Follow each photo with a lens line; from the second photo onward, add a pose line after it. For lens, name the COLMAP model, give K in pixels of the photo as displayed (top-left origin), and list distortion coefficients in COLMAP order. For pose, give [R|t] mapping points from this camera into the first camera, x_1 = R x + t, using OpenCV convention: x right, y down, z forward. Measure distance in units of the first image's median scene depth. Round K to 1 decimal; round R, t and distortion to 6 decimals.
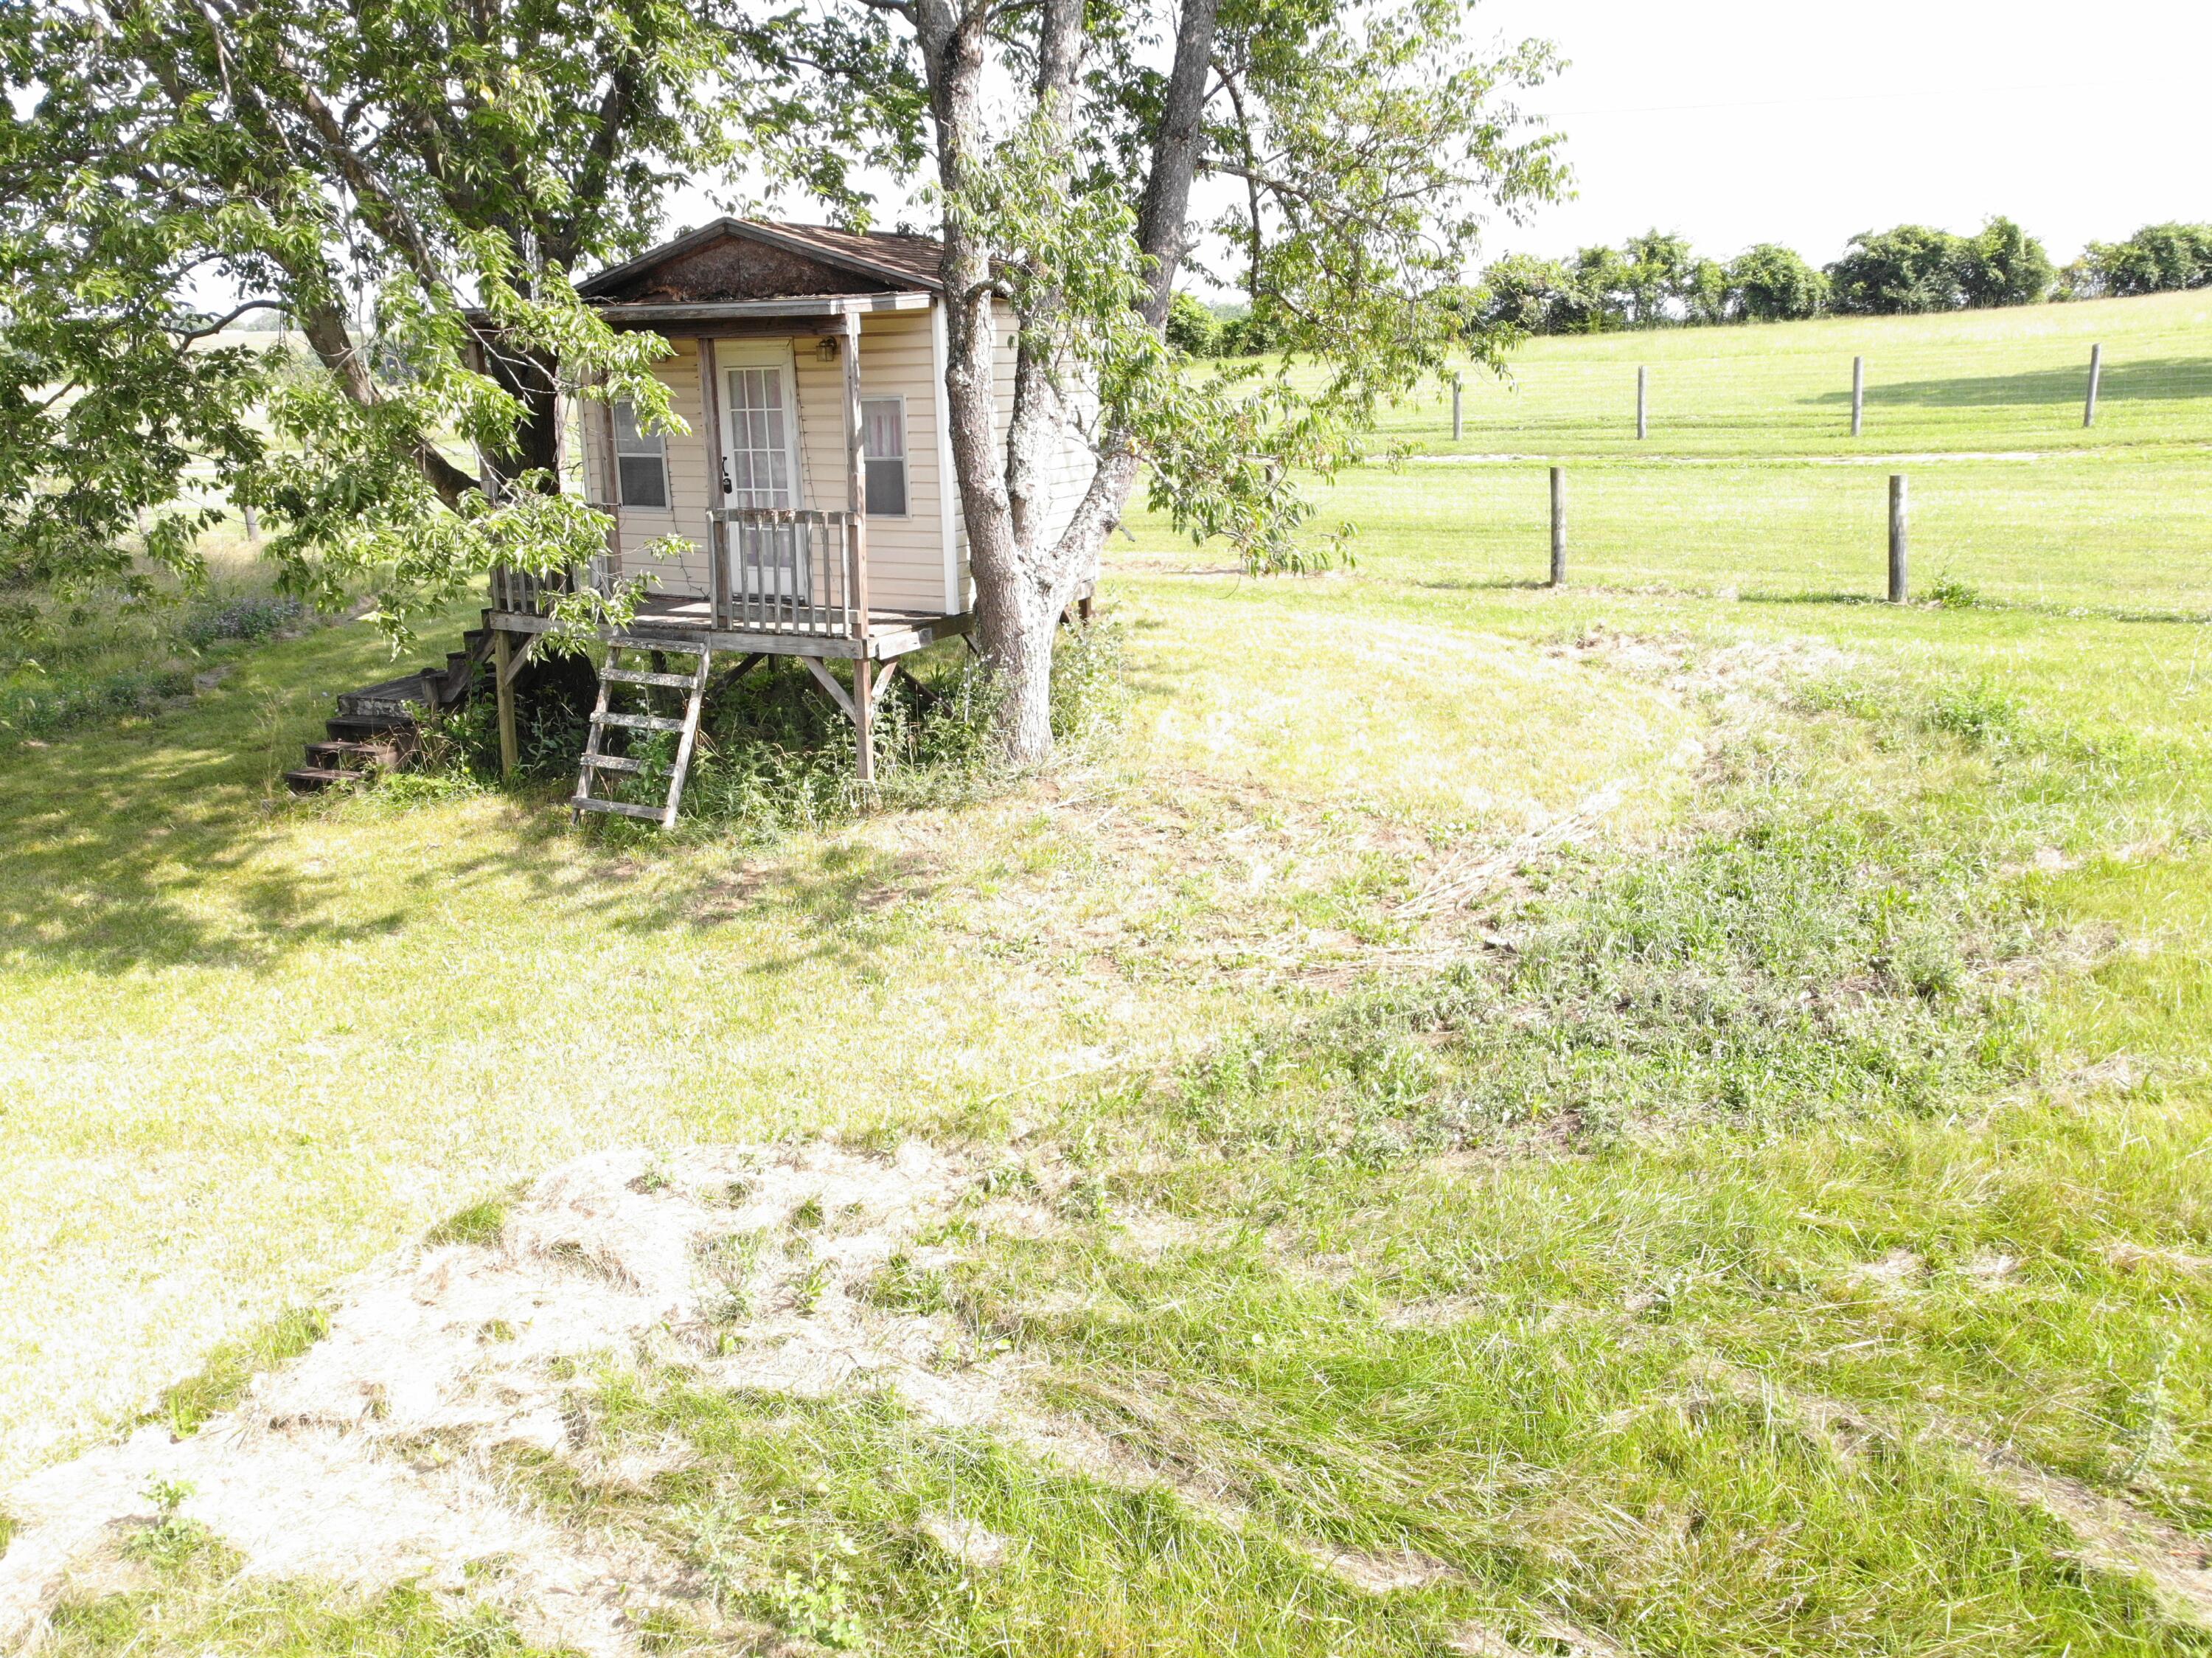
lens RADIAL K [[1658.6, 0, 1091.4], [0, 1658.6, 829.8], [0, 0, 1]] dist [0.003268, -0.006915]
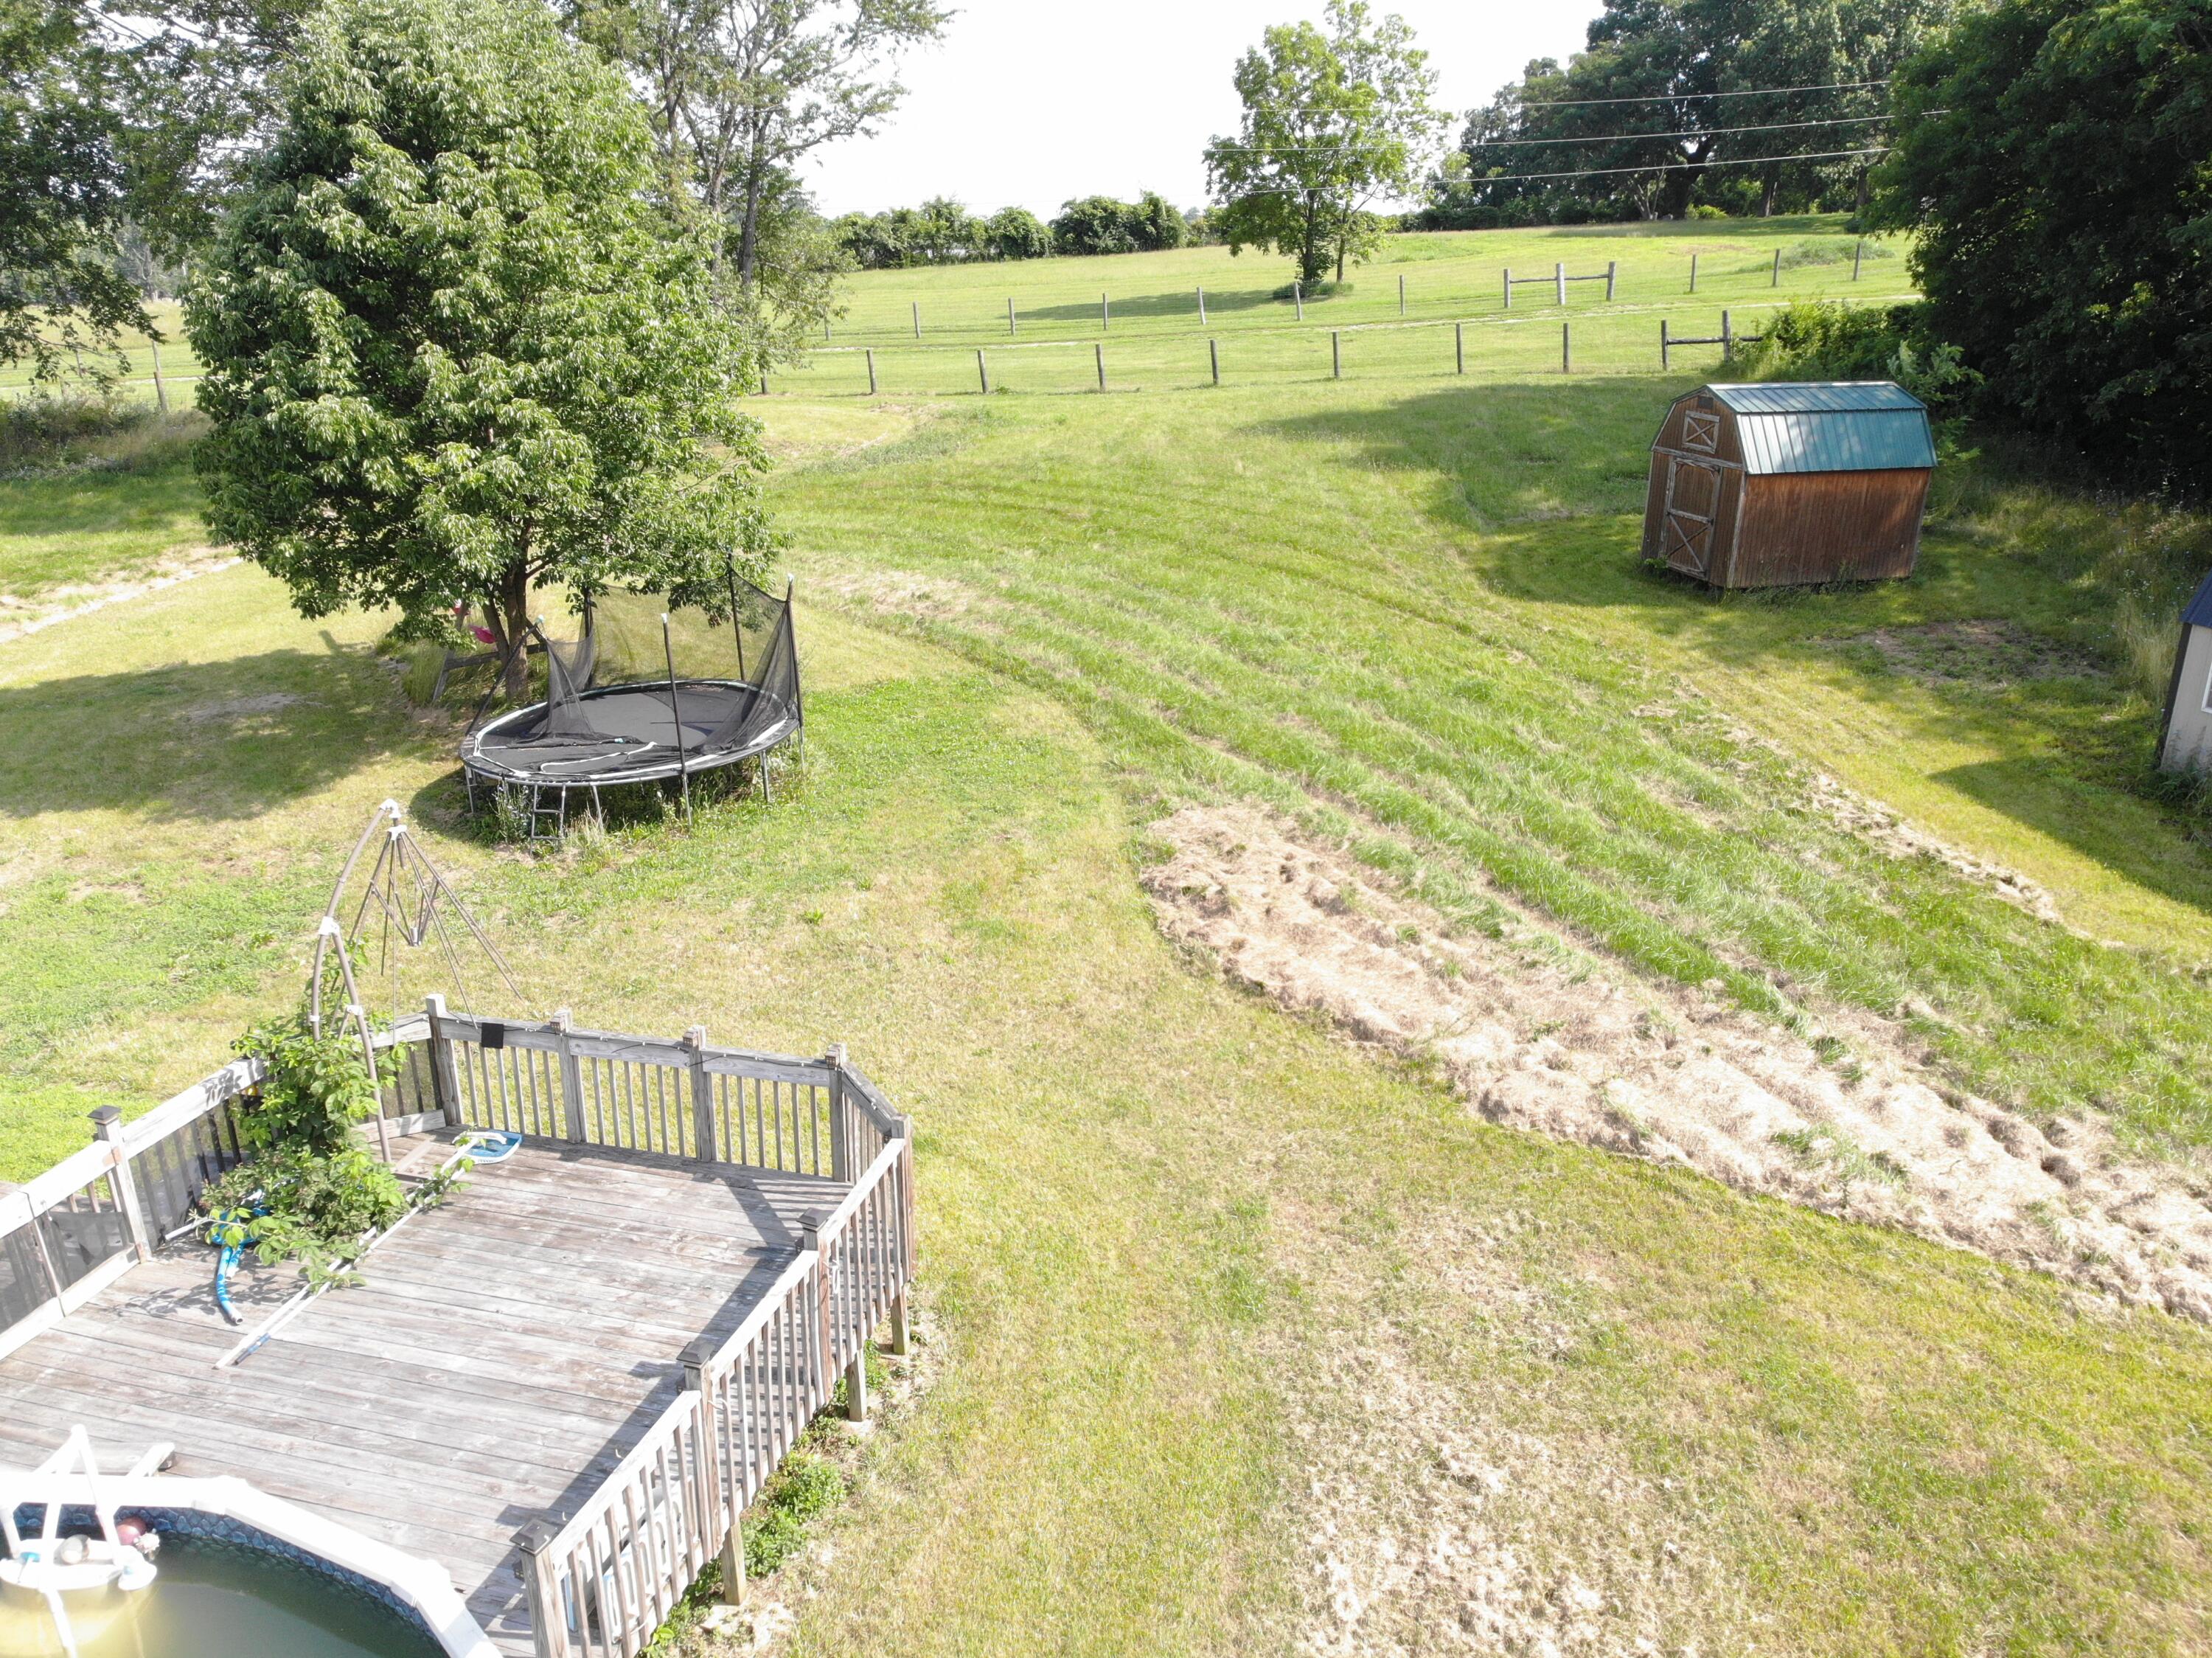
lens RADIAL K [[1658.6, 0, 1101.7], [0, 1658.6, 827.2], [0, 0, 1]] dist [0.003268, -0.006915]
pose [[0.930674, -0.118262, 0.346208, -0.111619], [0.099796, 0.992489, 0.070756, 0.113369], [-0.351975, -0.031301, 0.935486, -0.477634]]
